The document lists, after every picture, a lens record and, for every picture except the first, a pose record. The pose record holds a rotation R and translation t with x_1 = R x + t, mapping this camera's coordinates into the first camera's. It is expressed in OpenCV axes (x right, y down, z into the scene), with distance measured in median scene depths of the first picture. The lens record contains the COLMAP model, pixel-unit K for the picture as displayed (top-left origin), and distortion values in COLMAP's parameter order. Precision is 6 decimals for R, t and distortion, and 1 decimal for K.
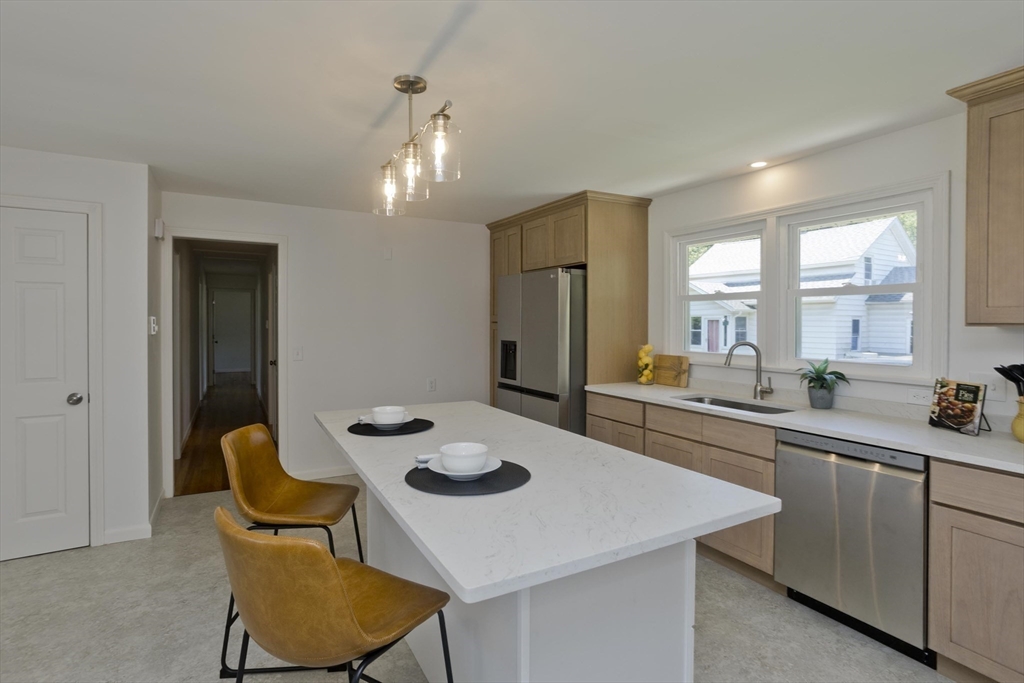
lens RADIAL K [[505.0, 0, 516.8], [0, 505.0, 332.8], [0, 0, 1]] dist [-0.038591, 0.032696]
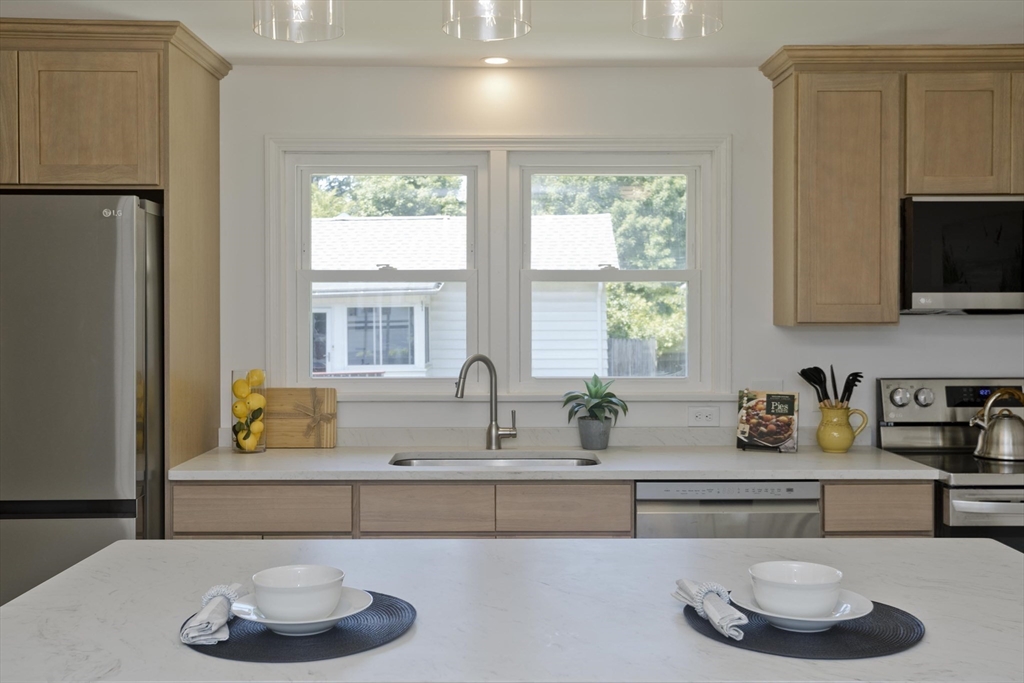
lens RADIAL K [[1039.5, 0, 504.5], [0, 1039.5, 334.0], [0, 0, 1]] dist [0.005174, 0.000000]
pose [[0.497351, -0.019000, 0.867341, -0.759612], [0.021996, 0.999715, 0.009287, -0.022735], [-0.867271, 0.014459, 0.497627, 0.461664]]
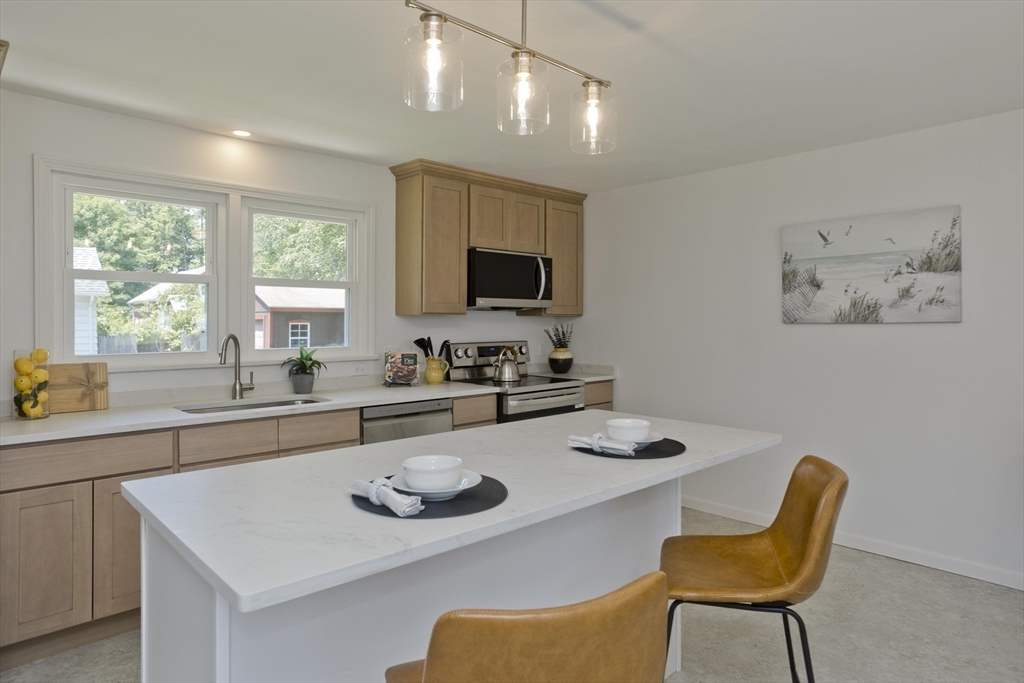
lens RADIAL K [[612.5, 0, 497.4], [0, 612.5, 323.8], [0, 0, 1]] dist [0.001403, 0.005119]
pose [[-0.210507, -0.006692, 0.977570, -0.844026], [0.023456, 0.999654, 0.011894, -0.002155], [-0.977311, 0.025434, -0.210277, 0.989646]]
